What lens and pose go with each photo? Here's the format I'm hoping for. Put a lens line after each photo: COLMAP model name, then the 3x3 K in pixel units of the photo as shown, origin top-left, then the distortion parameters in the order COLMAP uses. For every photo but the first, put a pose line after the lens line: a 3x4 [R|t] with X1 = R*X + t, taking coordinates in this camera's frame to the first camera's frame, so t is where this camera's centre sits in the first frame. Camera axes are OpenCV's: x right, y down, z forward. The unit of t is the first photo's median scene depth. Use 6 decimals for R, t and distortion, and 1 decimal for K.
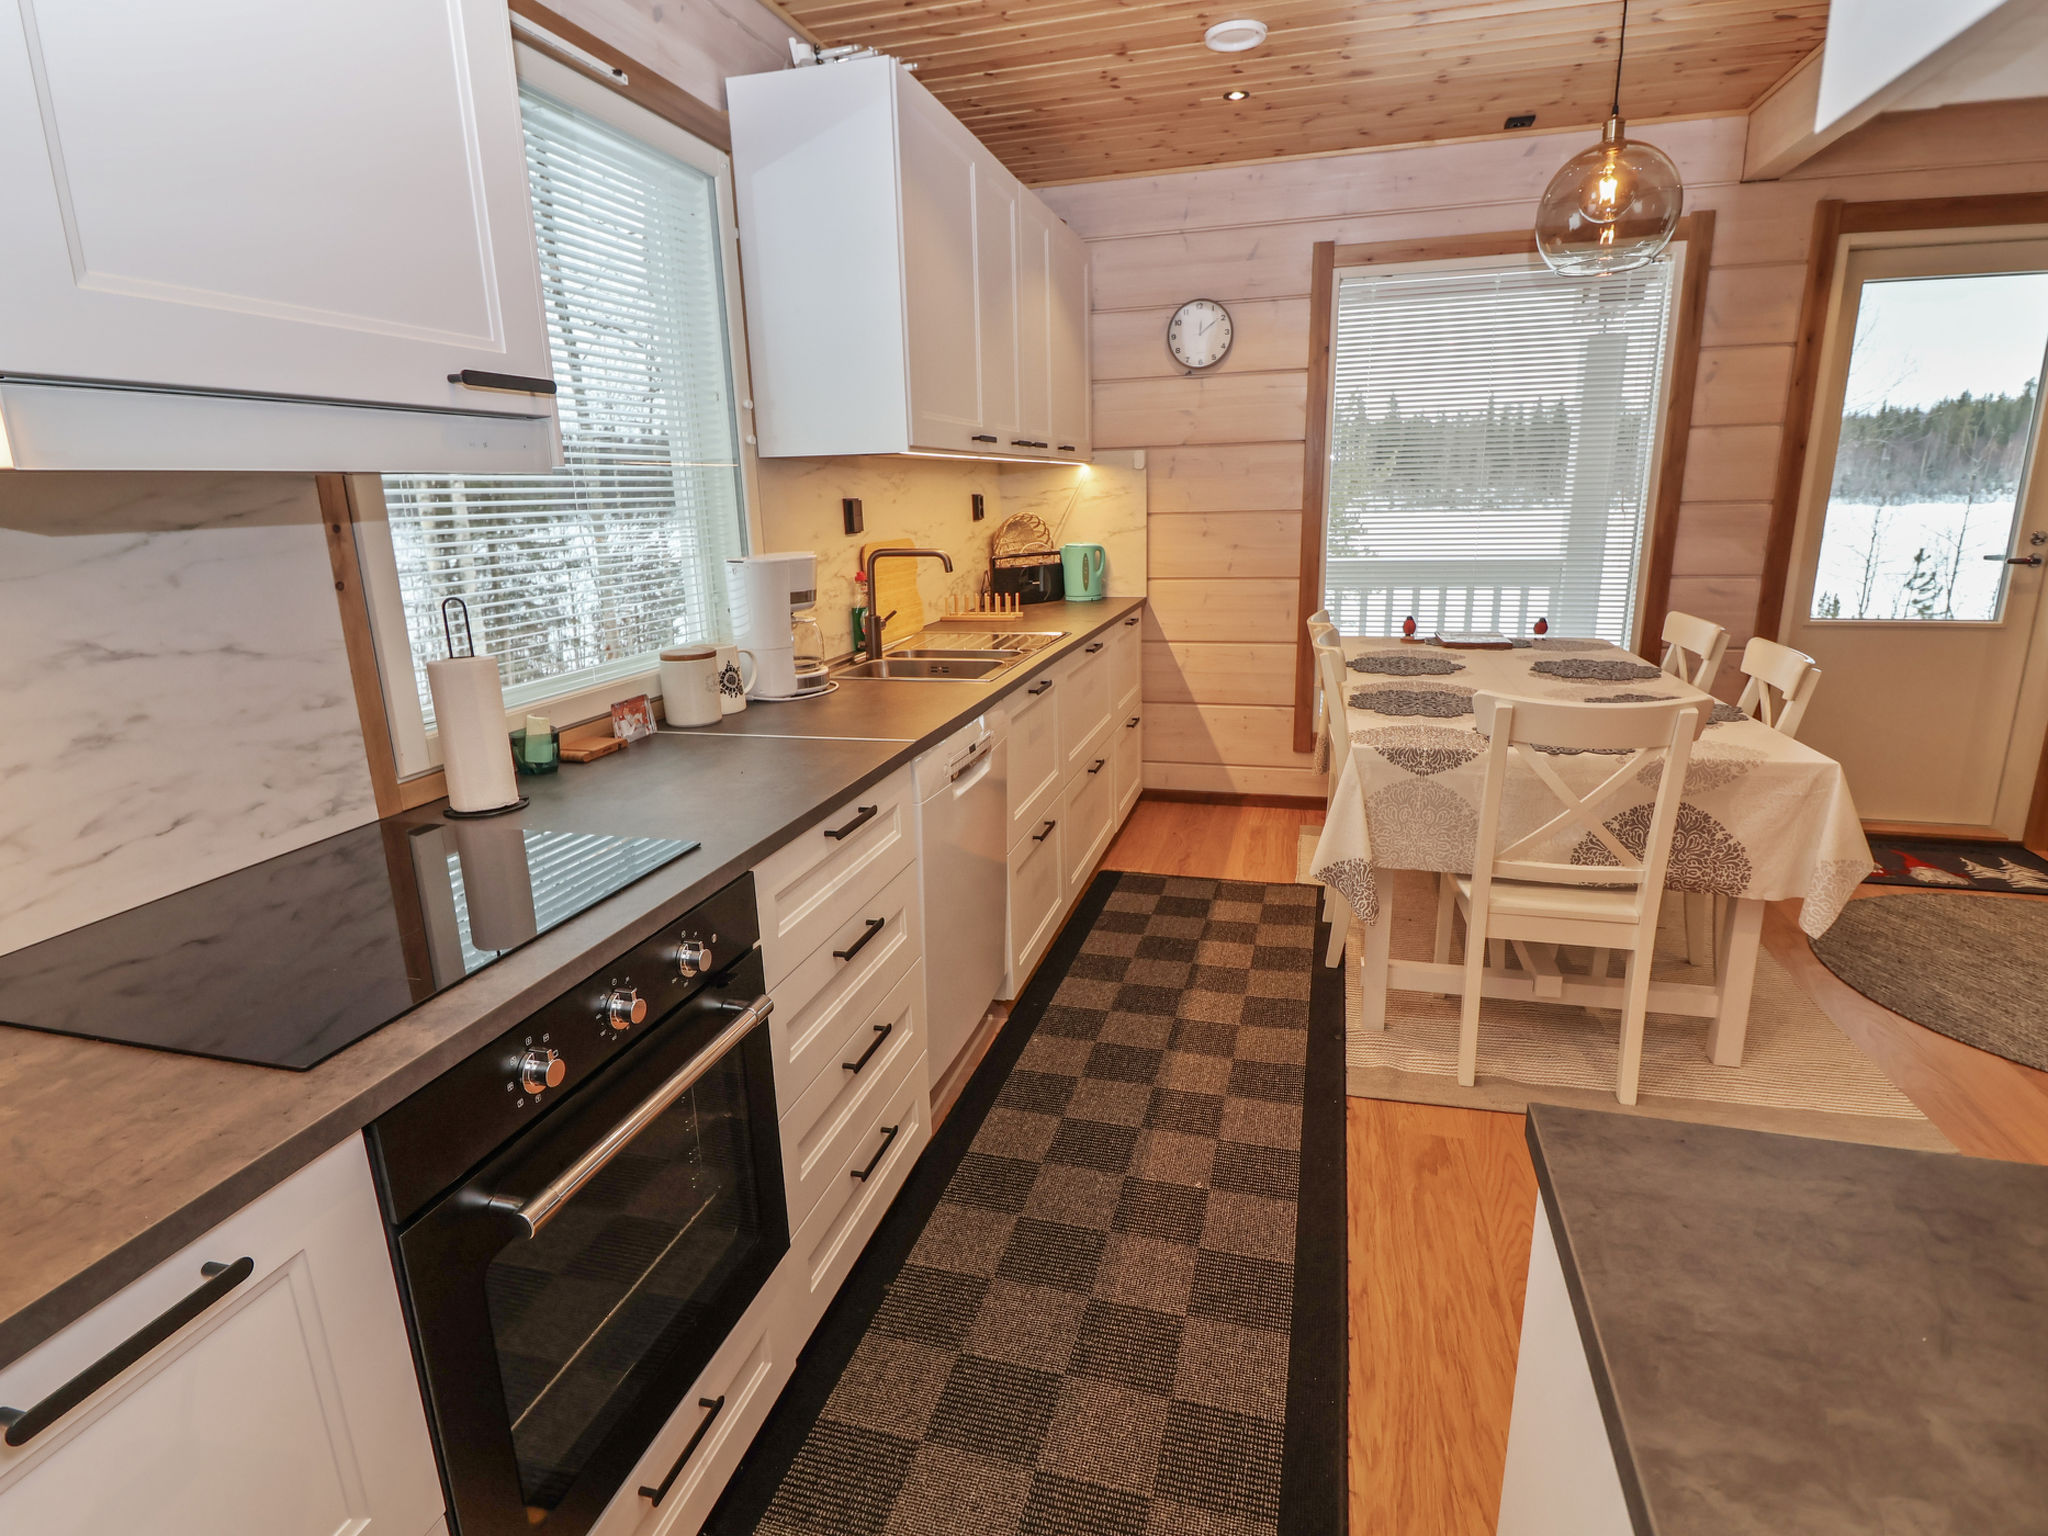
lens RADIAL K [[1073.0, 0, 1023.9], [0, 1073.0, 764.5], [0, 0, 1]] dist [0.003129, -0.001940]
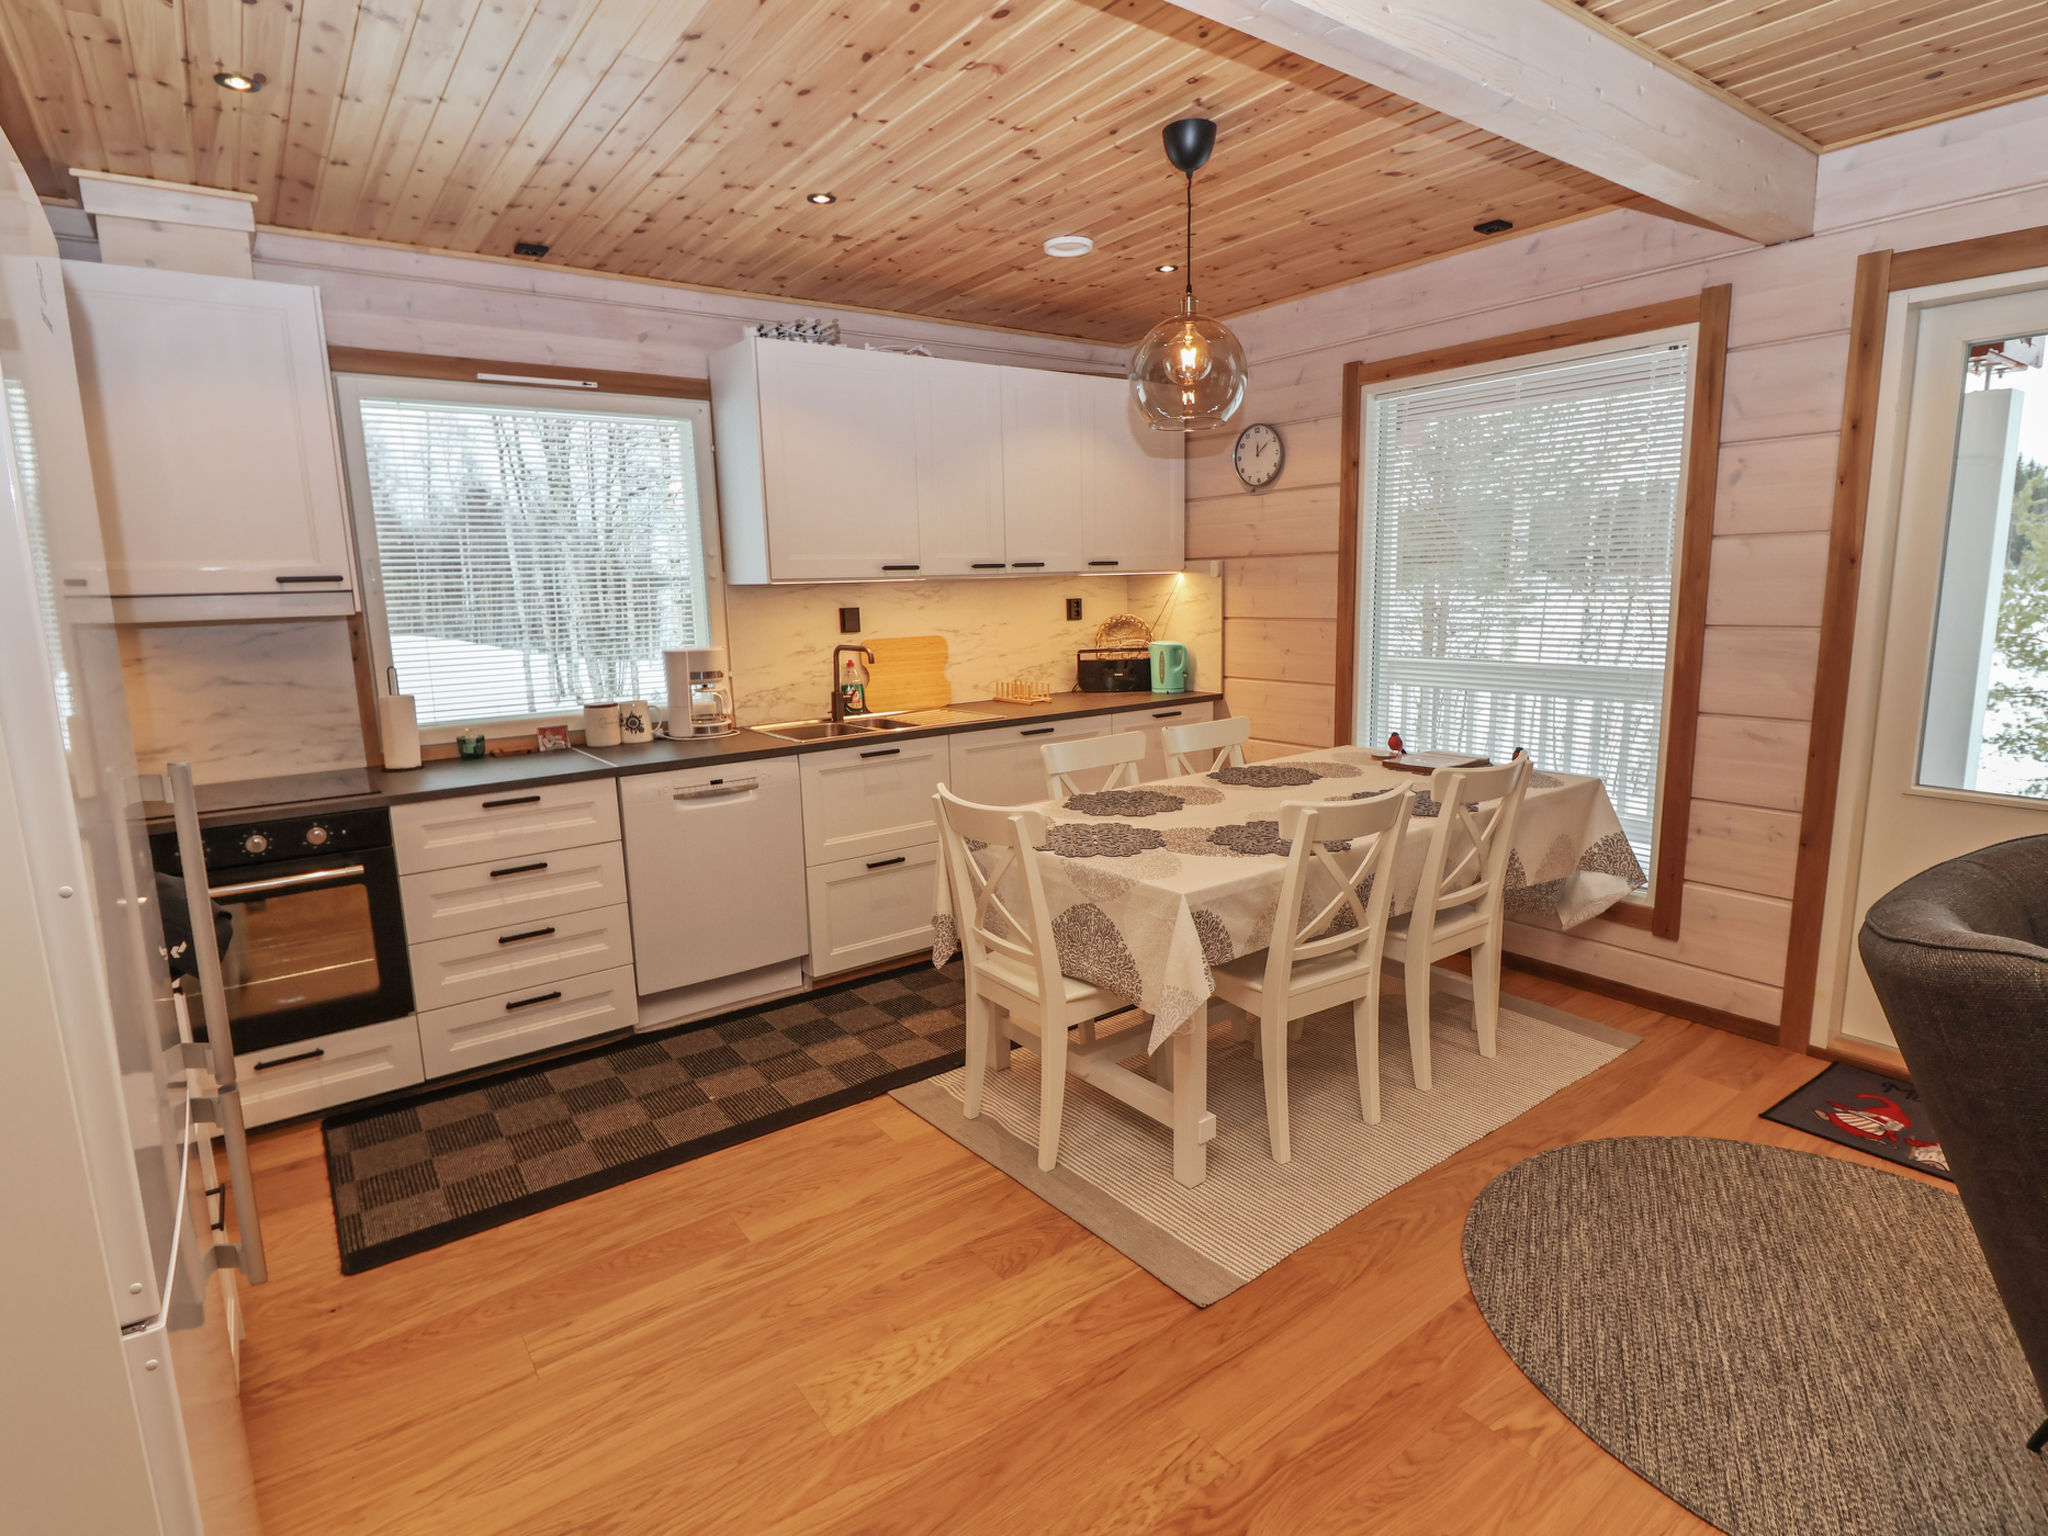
lens RADIAL K [[1073.0, 0, 1017.8], [0, 1073.0, 762.2], [0, 0, 1]] dist [0.003129, -0.001940]
pose [[0.781895, 0.110211, -0.613591, 0.742346], [-0.148200, 0.988894, -0.011228, -0.054254], [0.605539, 0.099713, 0.789544, 0.039612]]
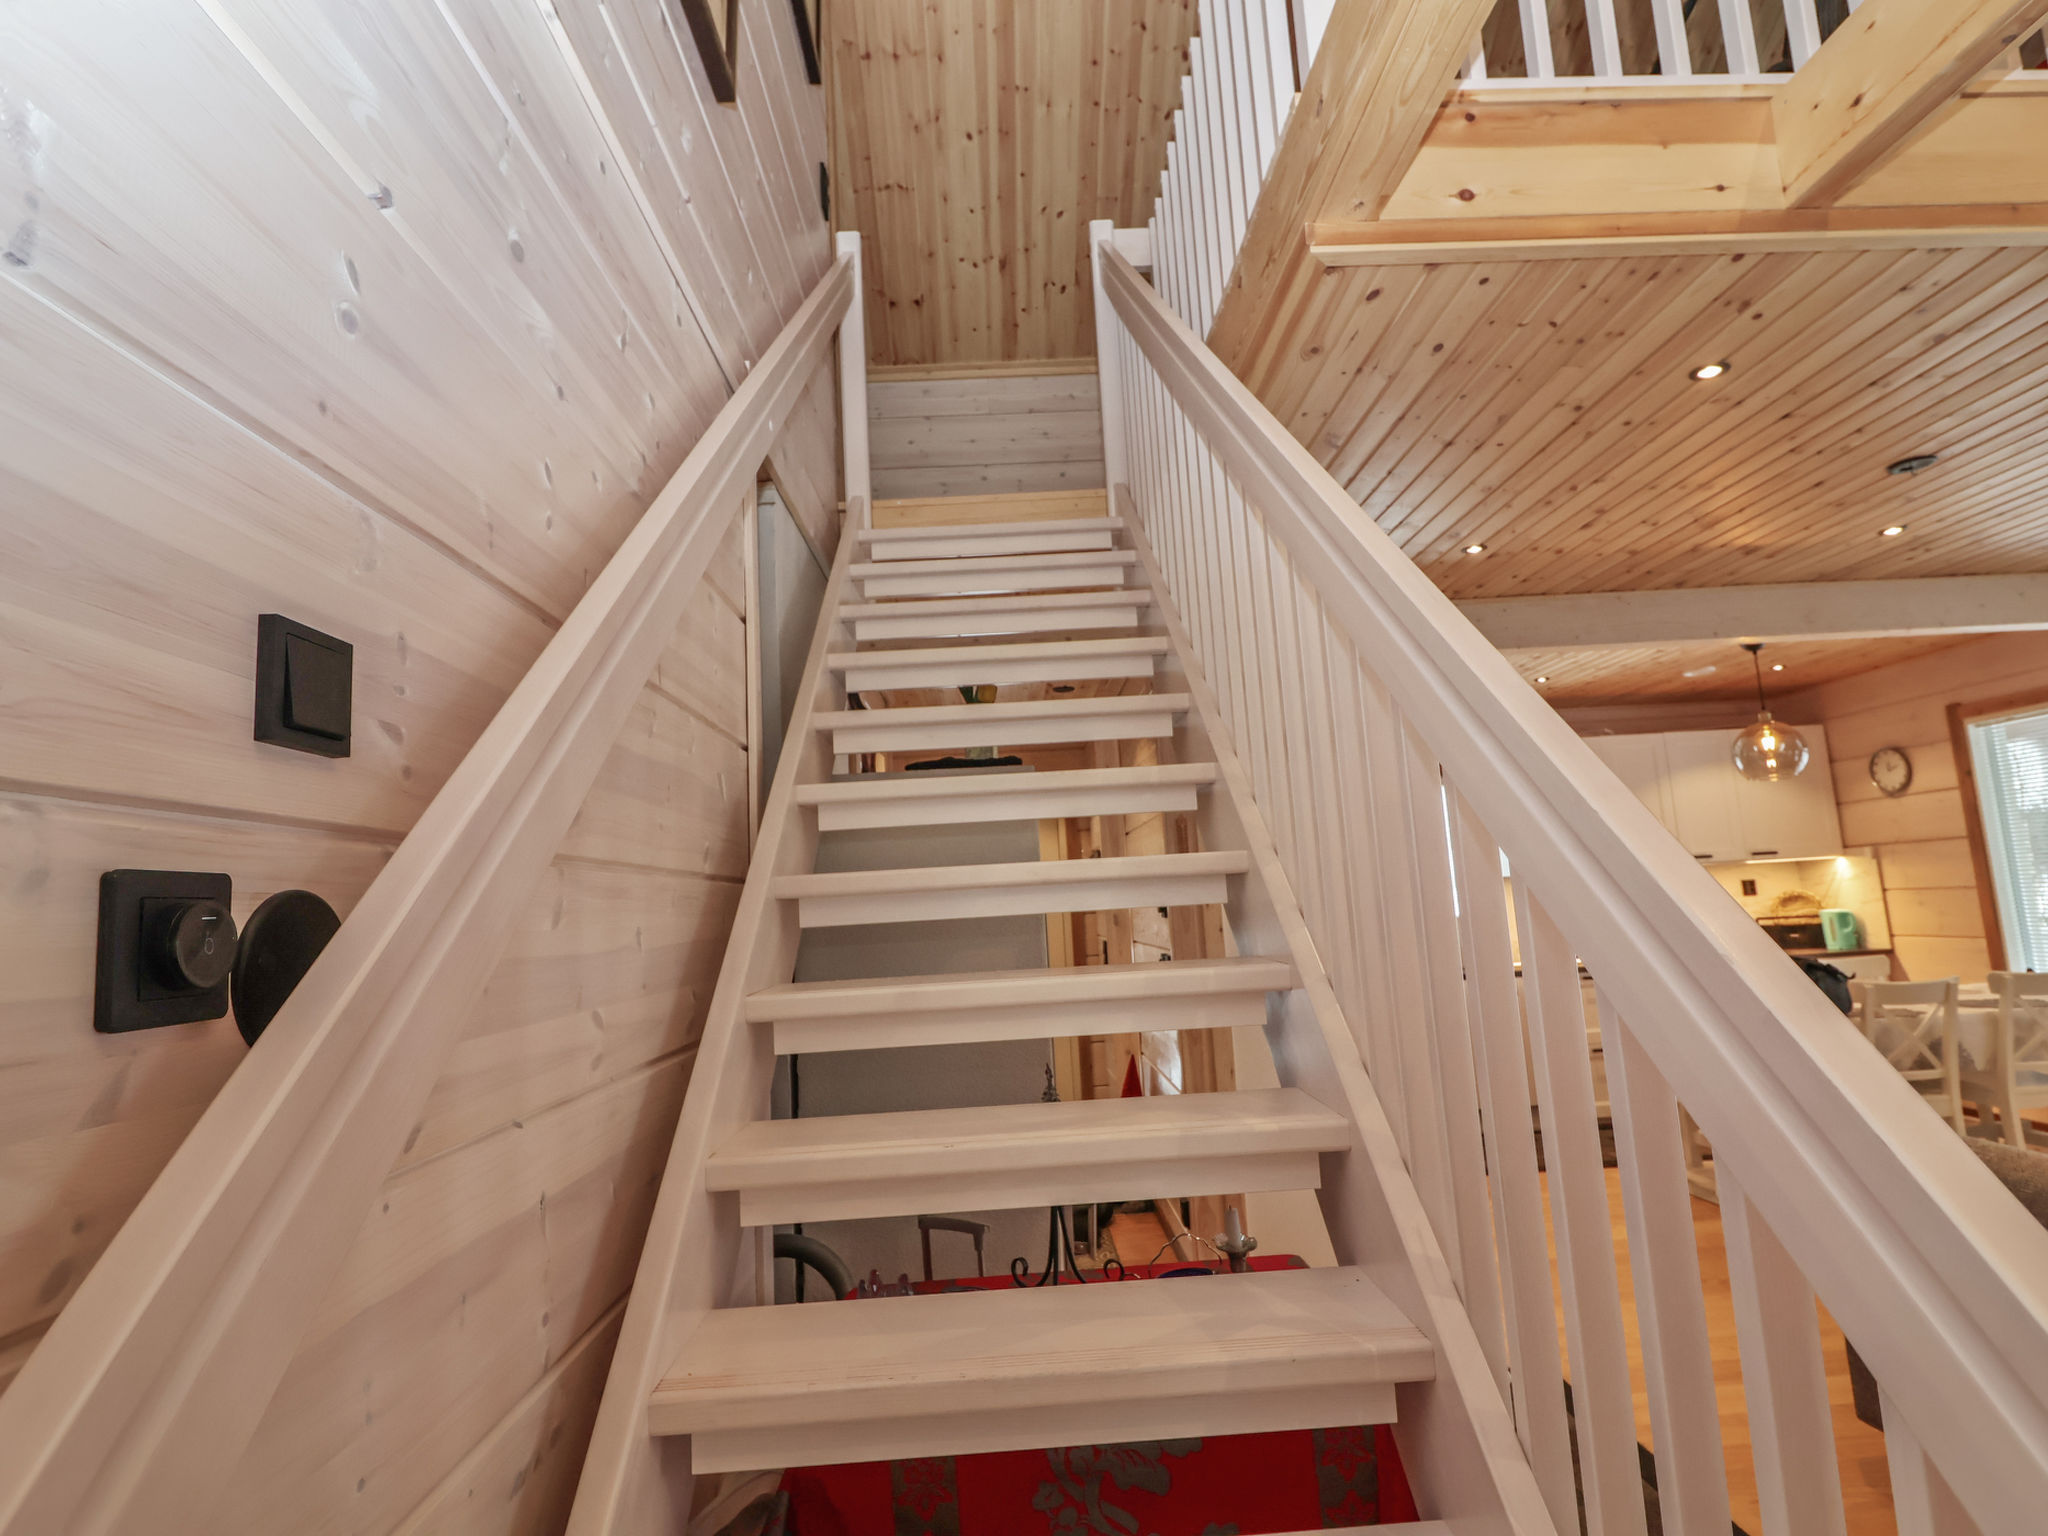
lens RADIAL K [[1073.0, 0, 1032.7], [0, 1073.0, 768.4], [0, 0, 1]] dist [0.003129, -0.001940]
pose [[0.294957, -0.118032, -0.948192, 1.345930], [-0.189124, 0.965497, -0.179017, 0.091985], [0.936607, 0.232128, 0.262457, -0.540738]]
